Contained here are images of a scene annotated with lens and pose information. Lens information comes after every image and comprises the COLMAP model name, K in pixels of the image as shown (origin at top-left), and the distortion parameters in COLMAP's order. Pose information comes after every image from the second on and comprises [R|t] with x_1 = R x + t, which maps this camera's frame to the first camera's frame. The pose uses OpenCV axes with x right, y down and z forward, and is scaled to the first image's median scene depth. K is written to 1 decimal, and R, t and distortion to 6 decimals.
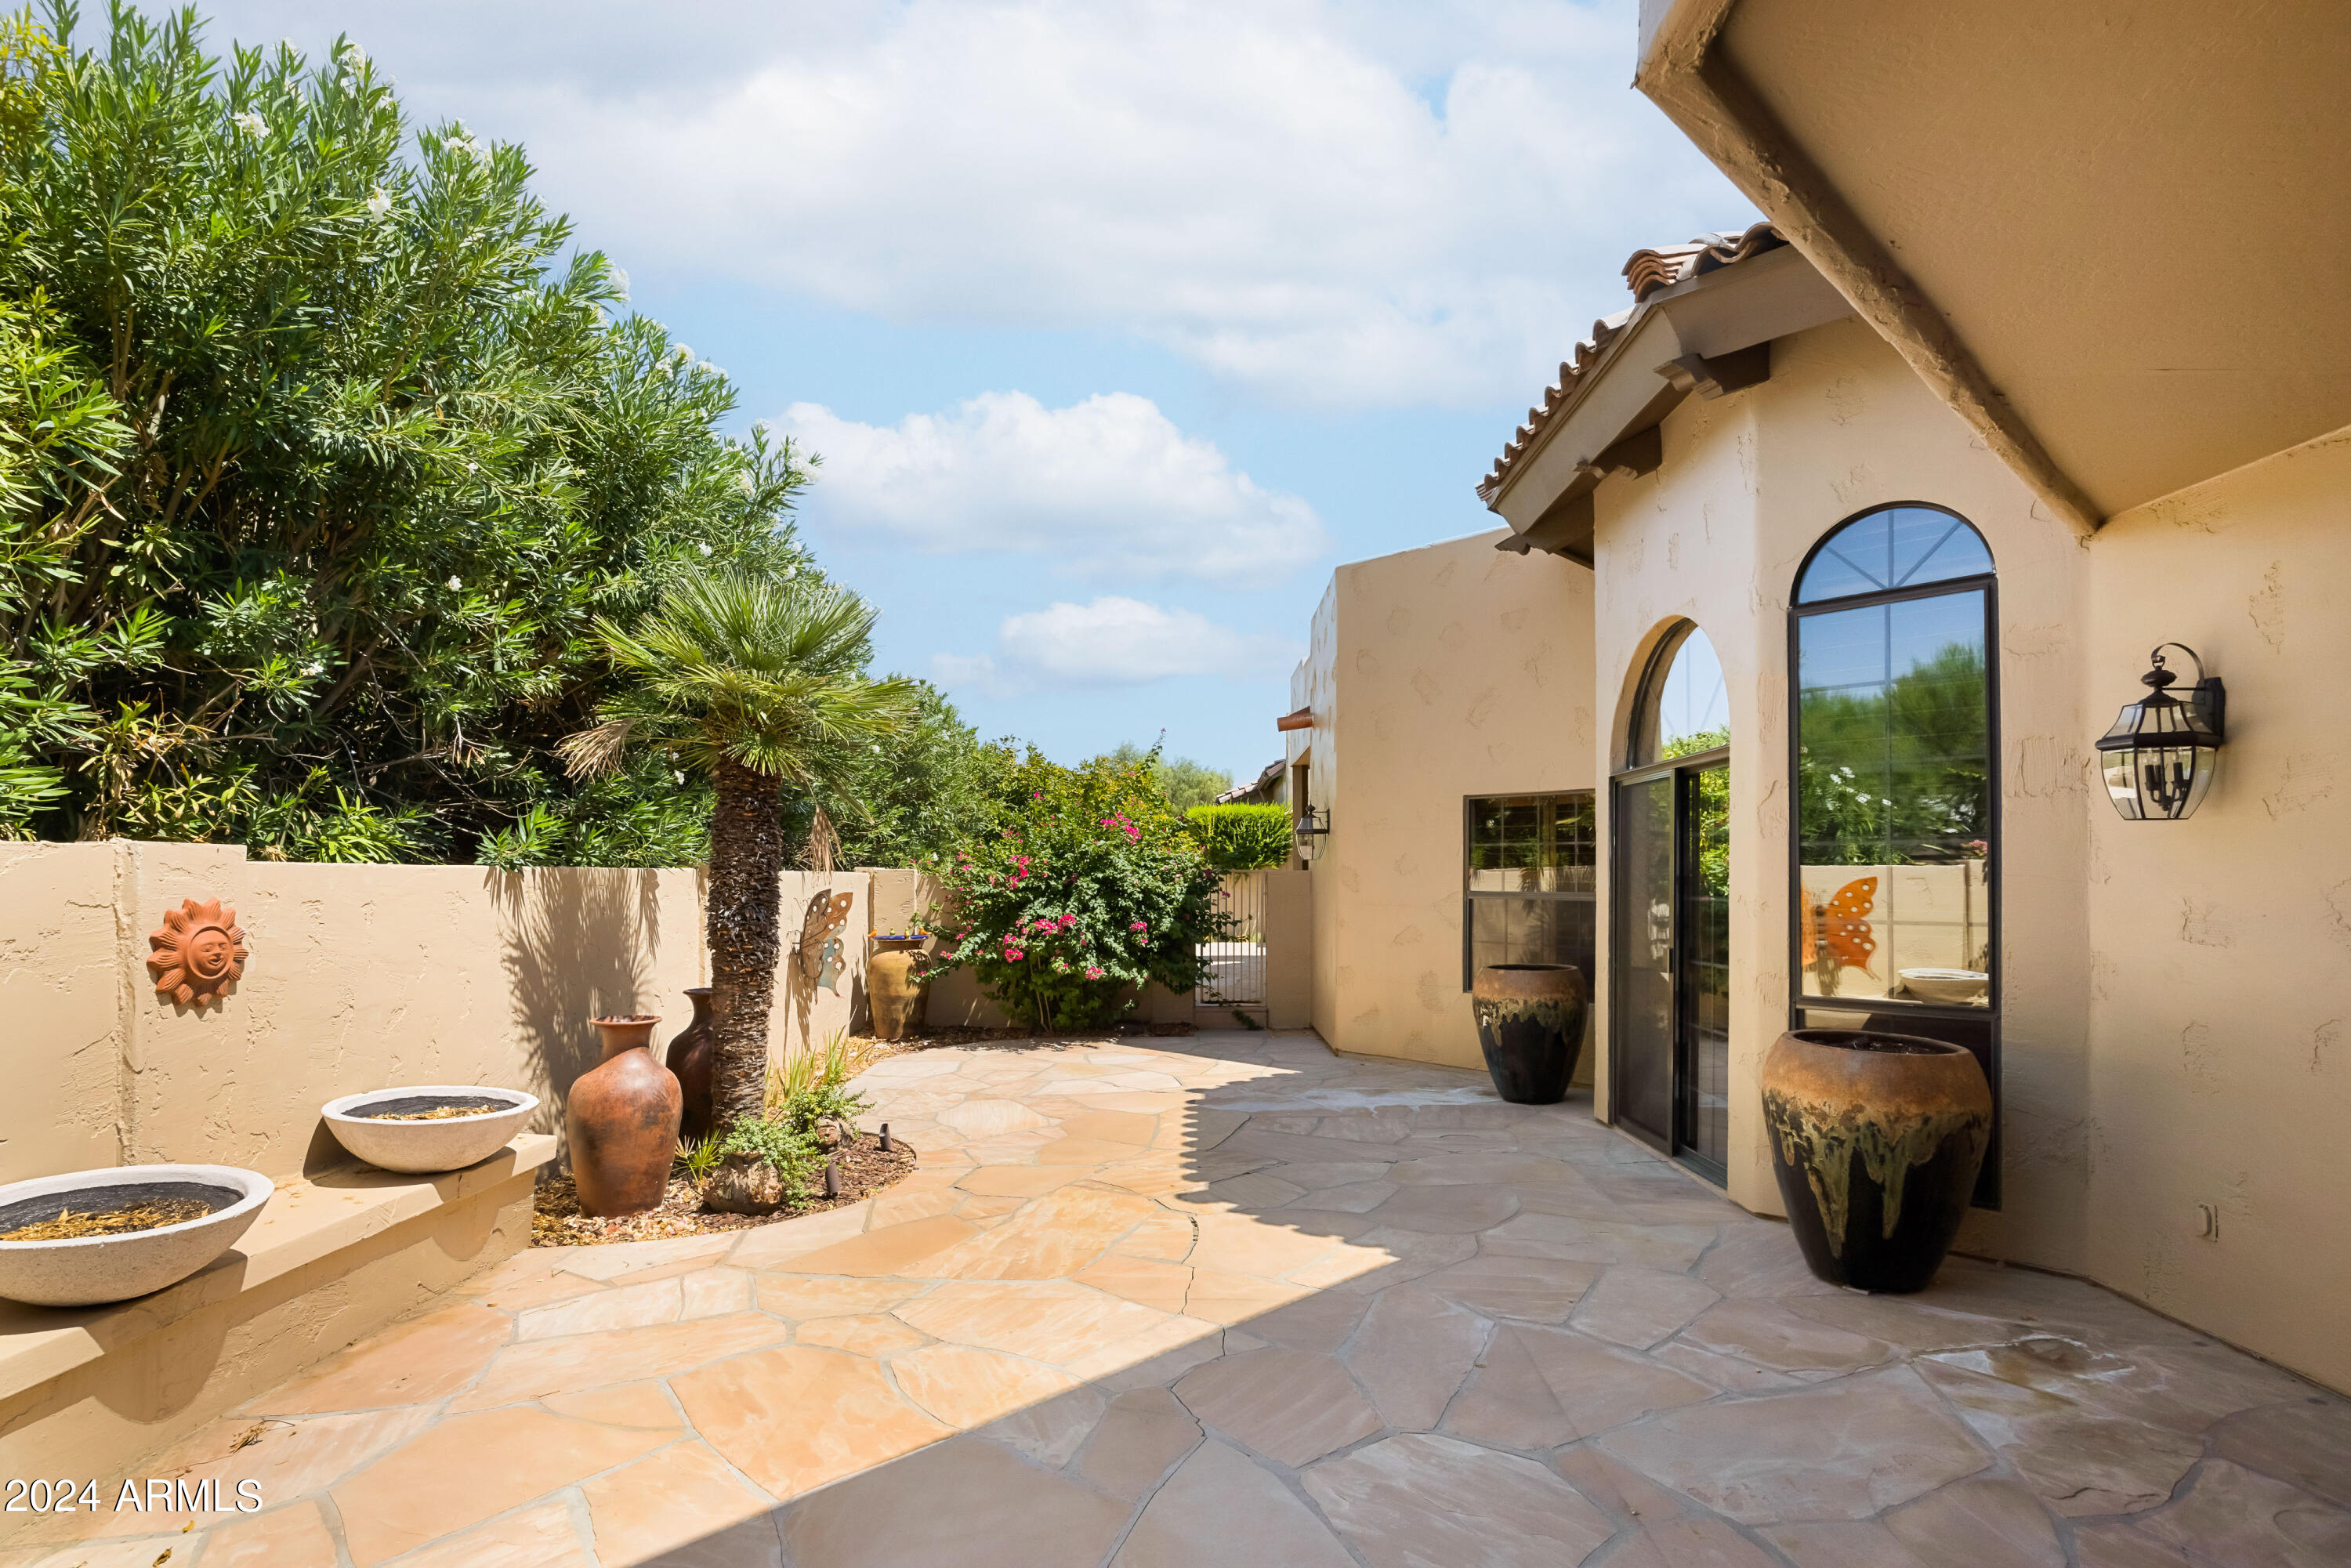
lens RADIAL K [[1173.9, 0, 1176.9], [0, 1173.9, 846.6], [0, 0, 1]] dist [-0.011775, 0.001483]
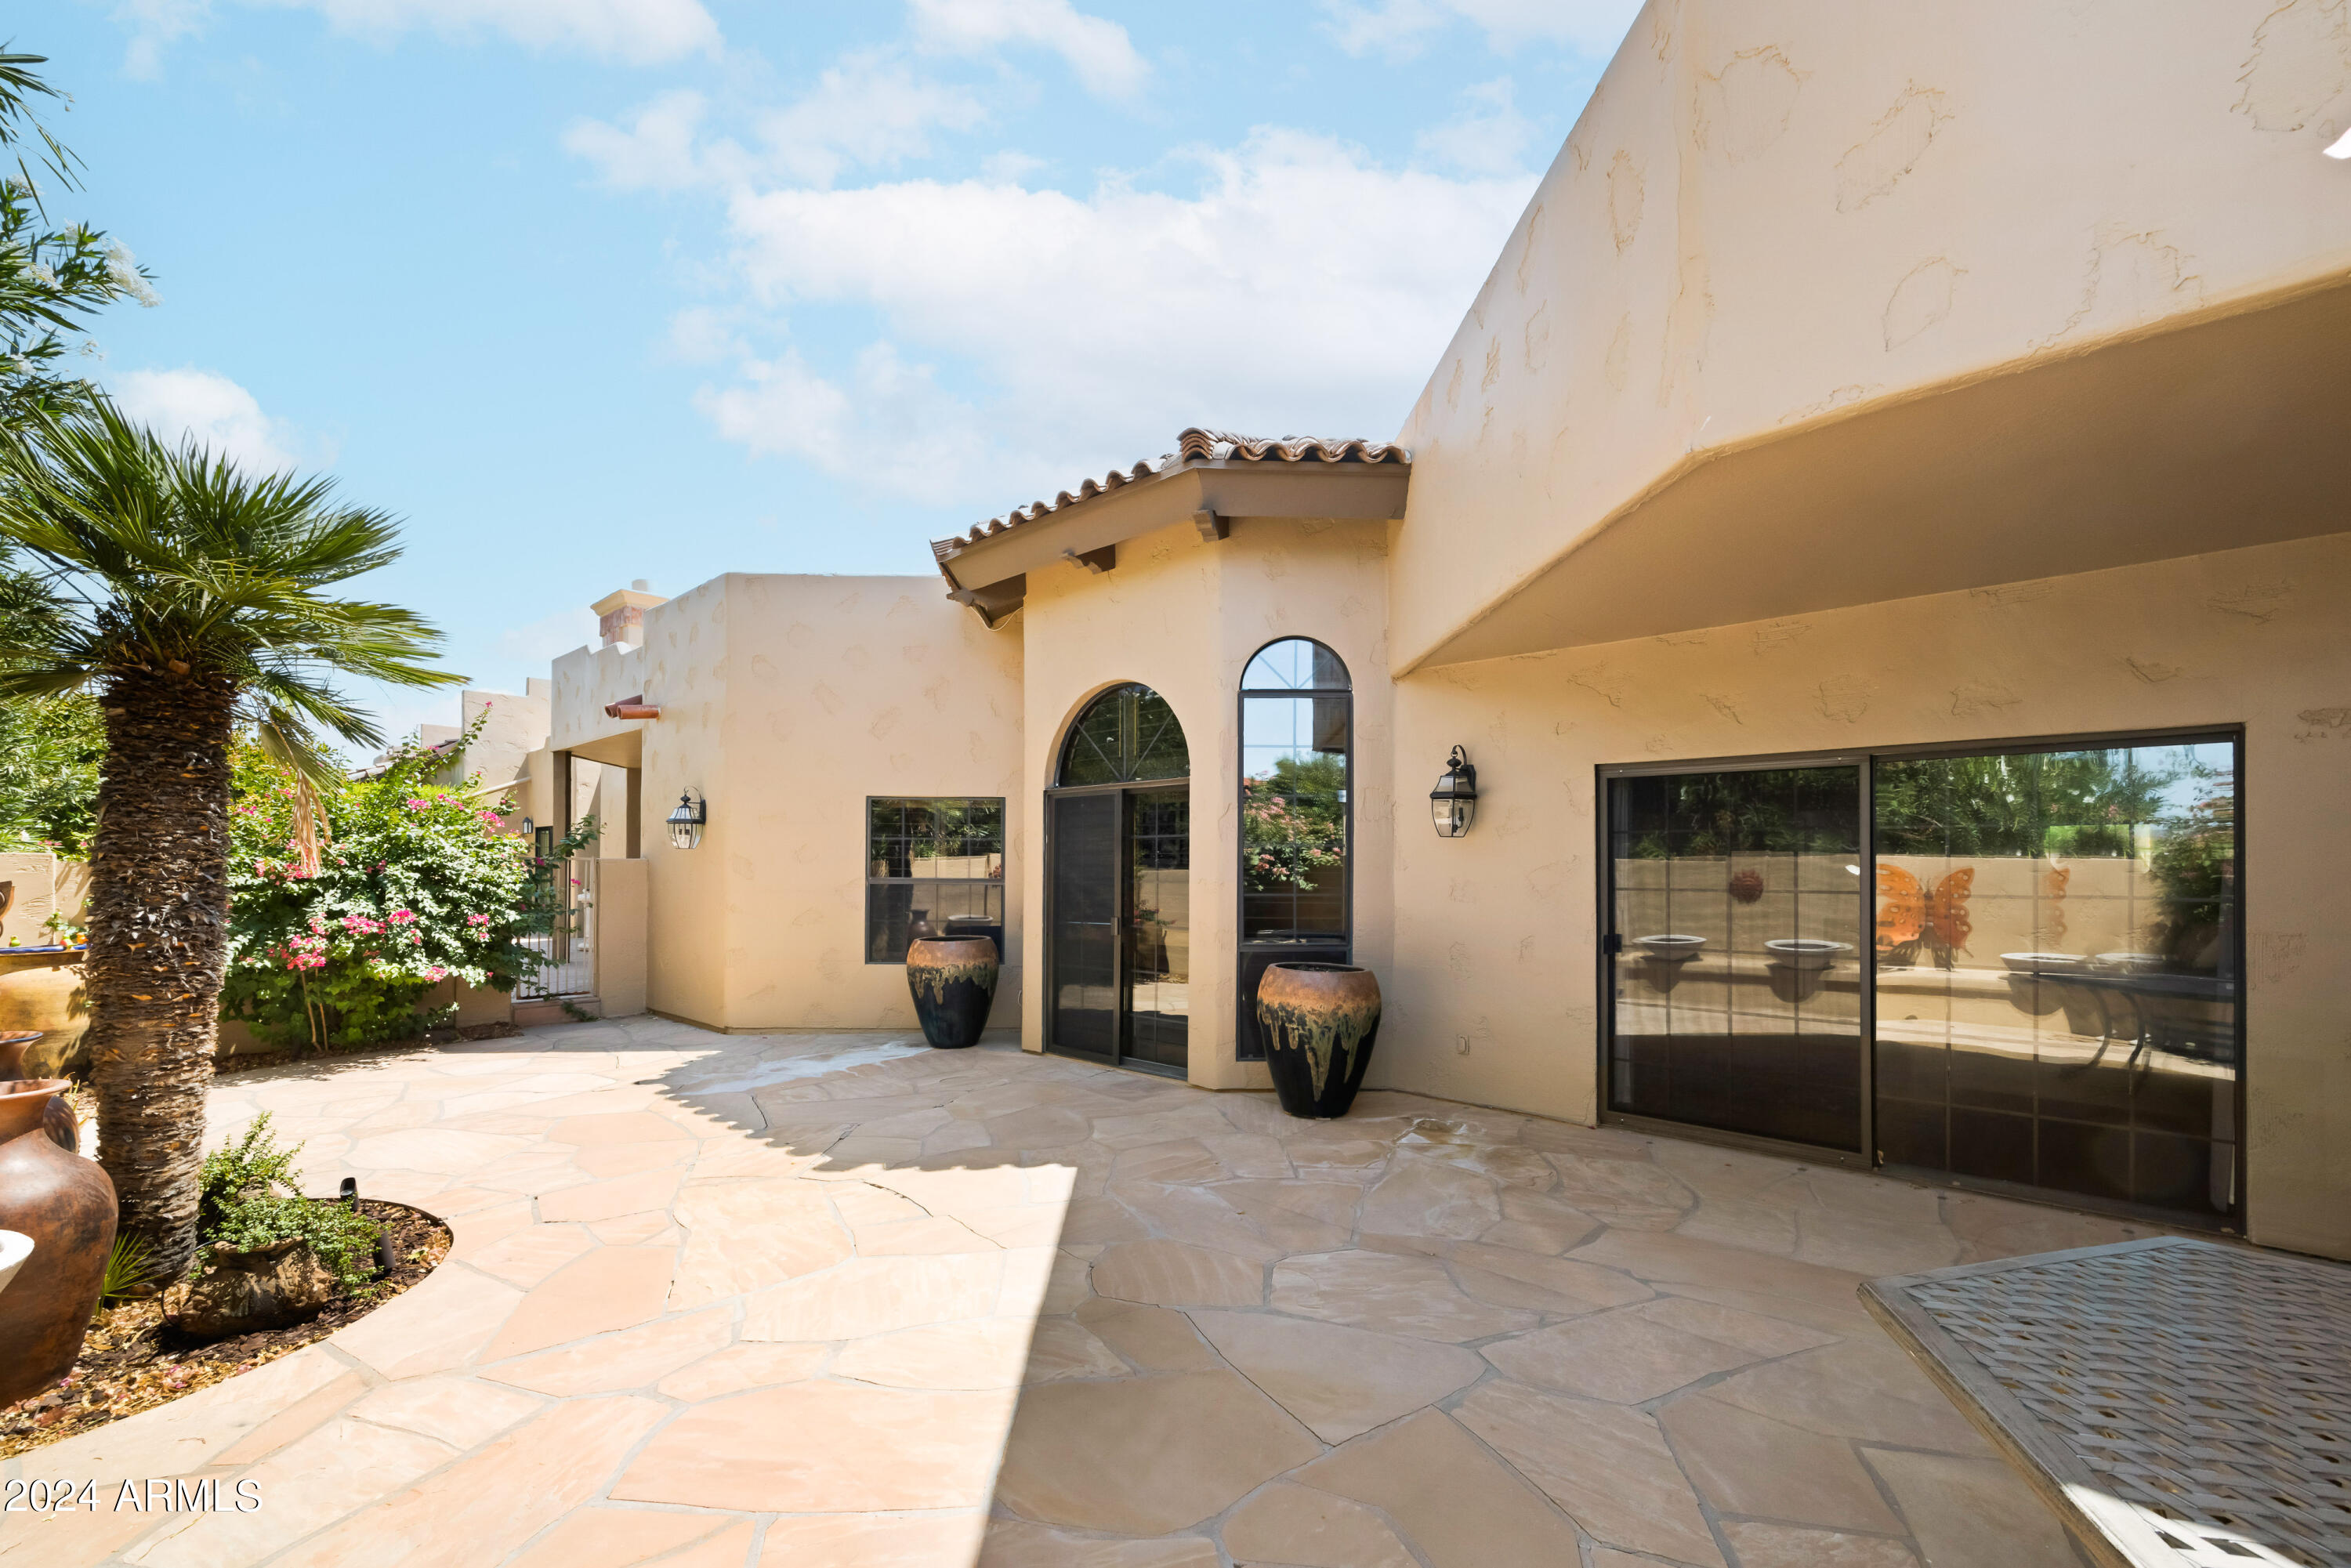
lens RADIAL K [[982.7, 0, 1185.8], [0, 982.7, 854.6], [0, 0, 1]] dist [-0.000137, 0.000298]
pose [[0.666999, 0.010679, 0.744982, -0.470354], [-0.021996, 0.999744, 0.005362, 0.004368], [-0.744734, -0.019963, 0.667063, 0.186256]]
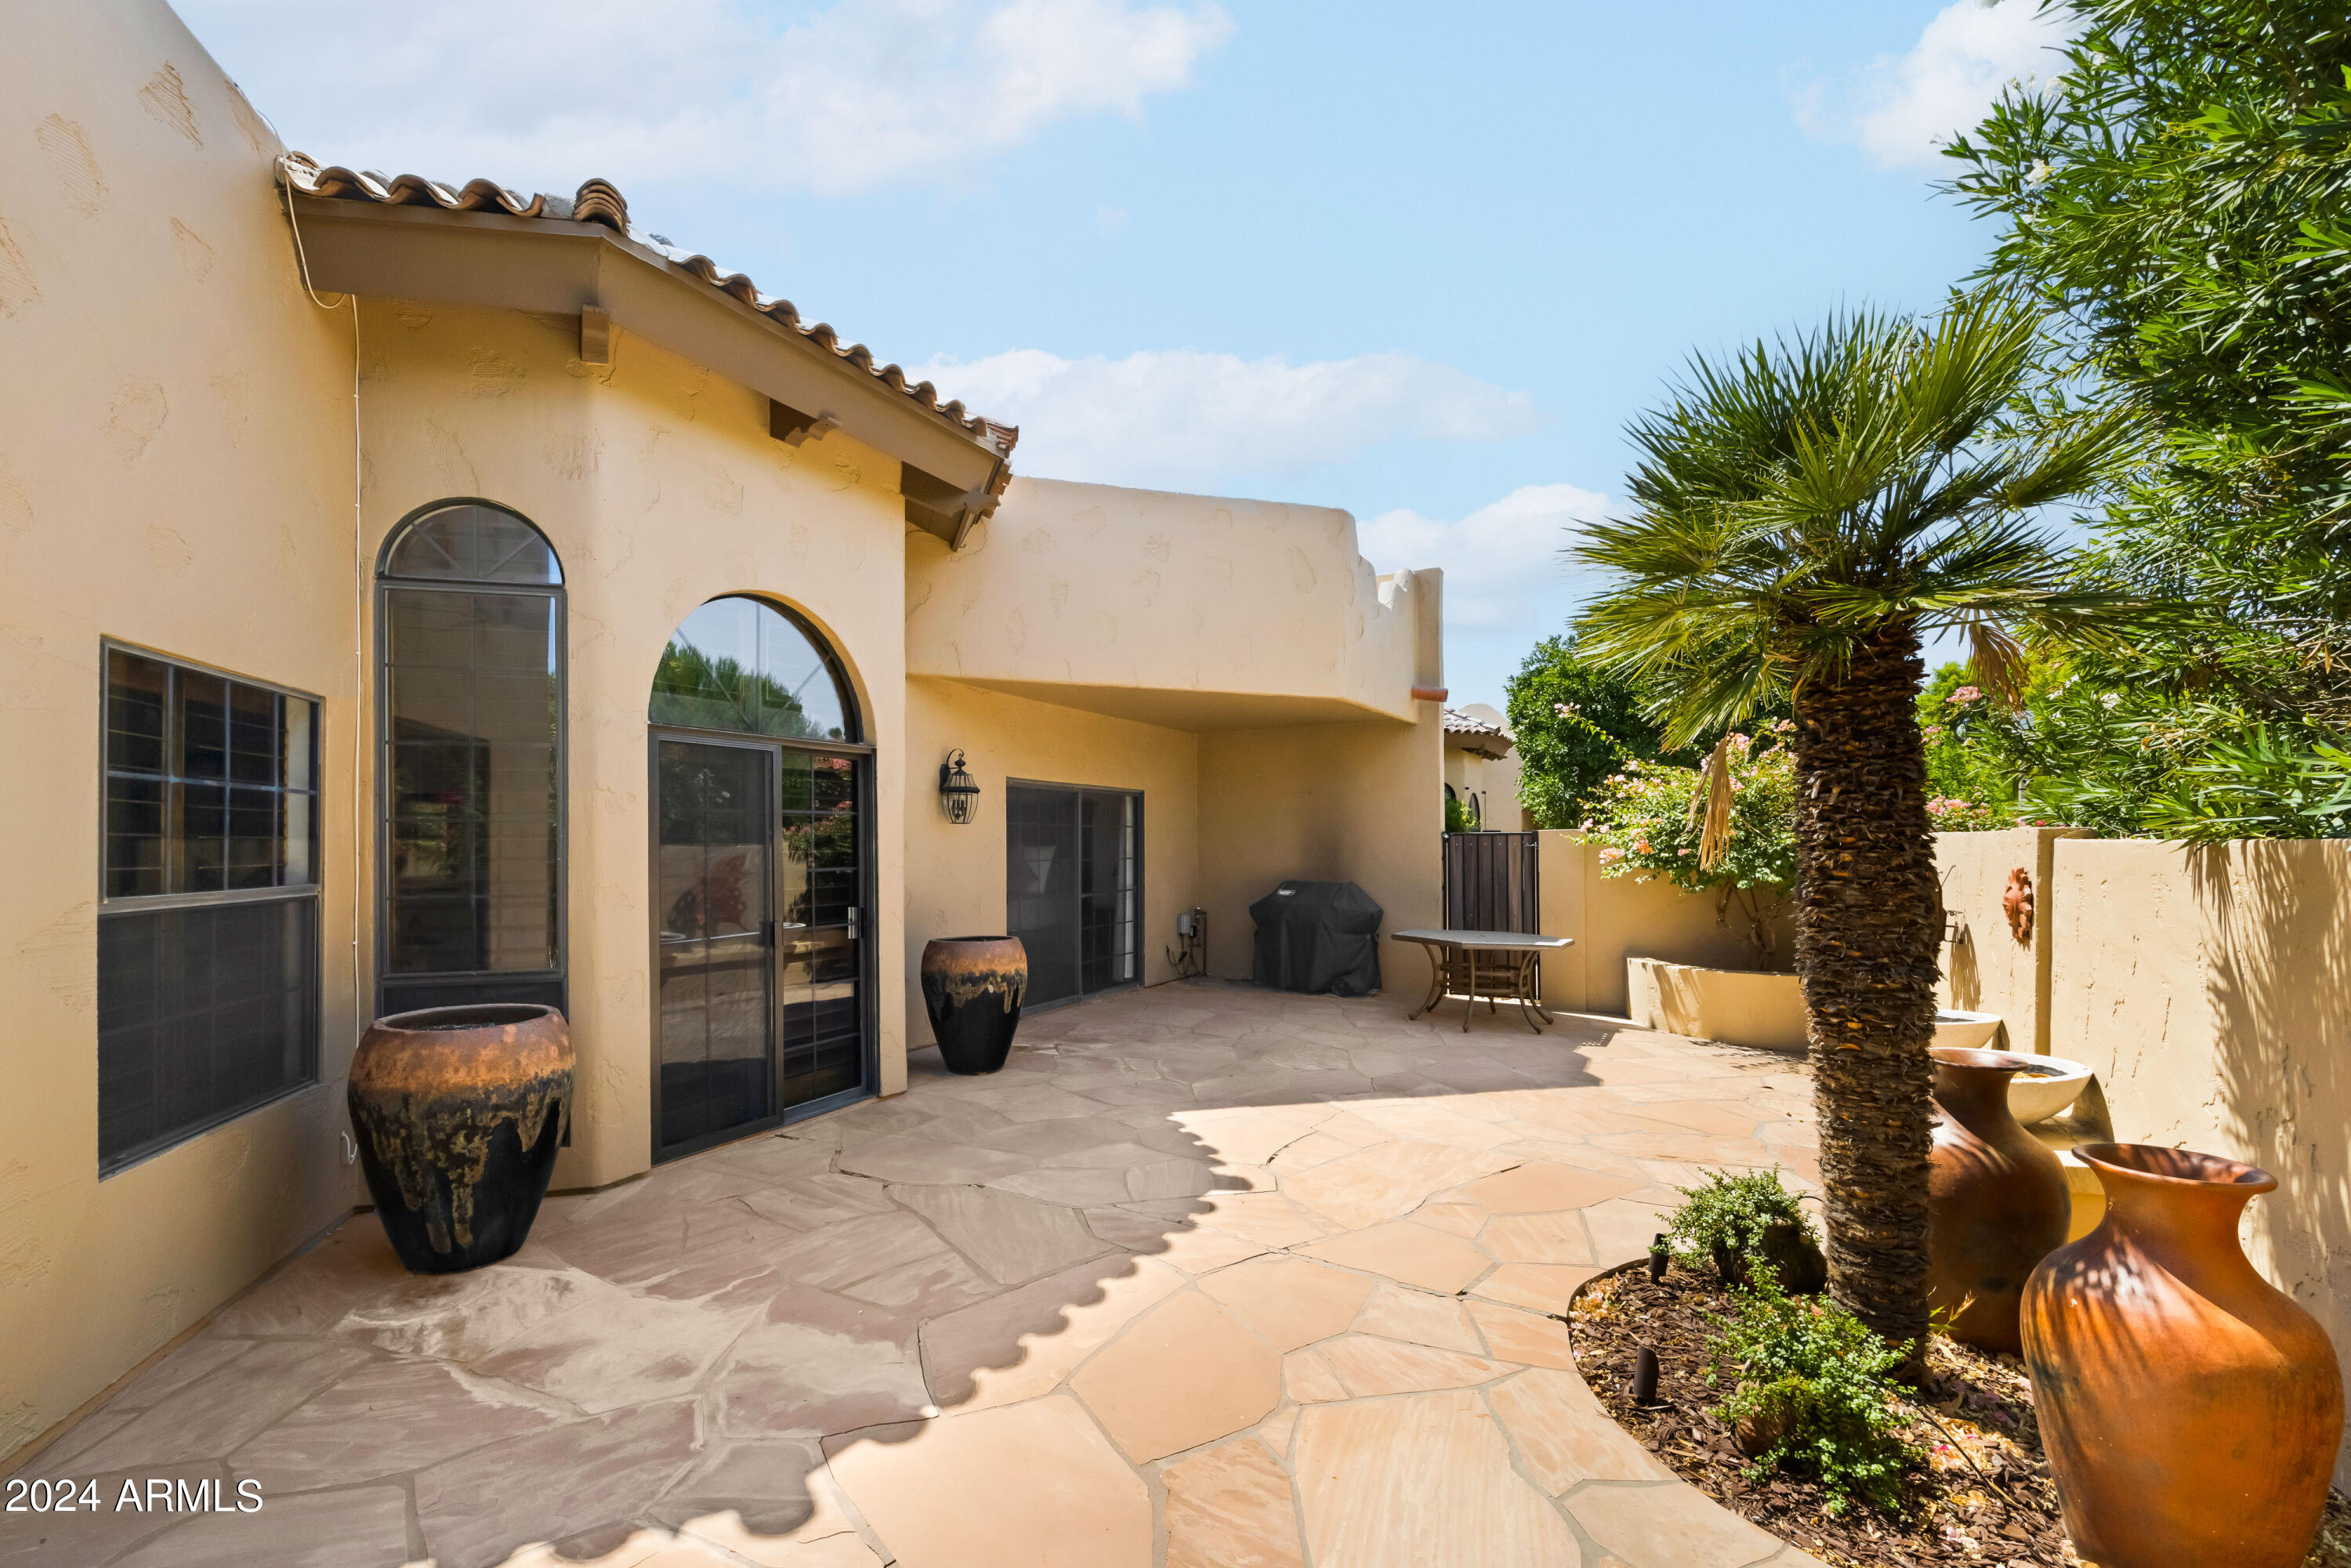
lens RADIAL K [[982.7, 0, 1185.8], [0, 982.7, 854.6], [0, 0, 1]] dist [-0.000137, 0.000298]
pose [[-0.899688, -0.005181, 0.436503, -0.323855], [-0.012654, 0.999819, -0.014214, 0.040038], [-0.436350, -0.018312, -0.899591, 1.884618]]
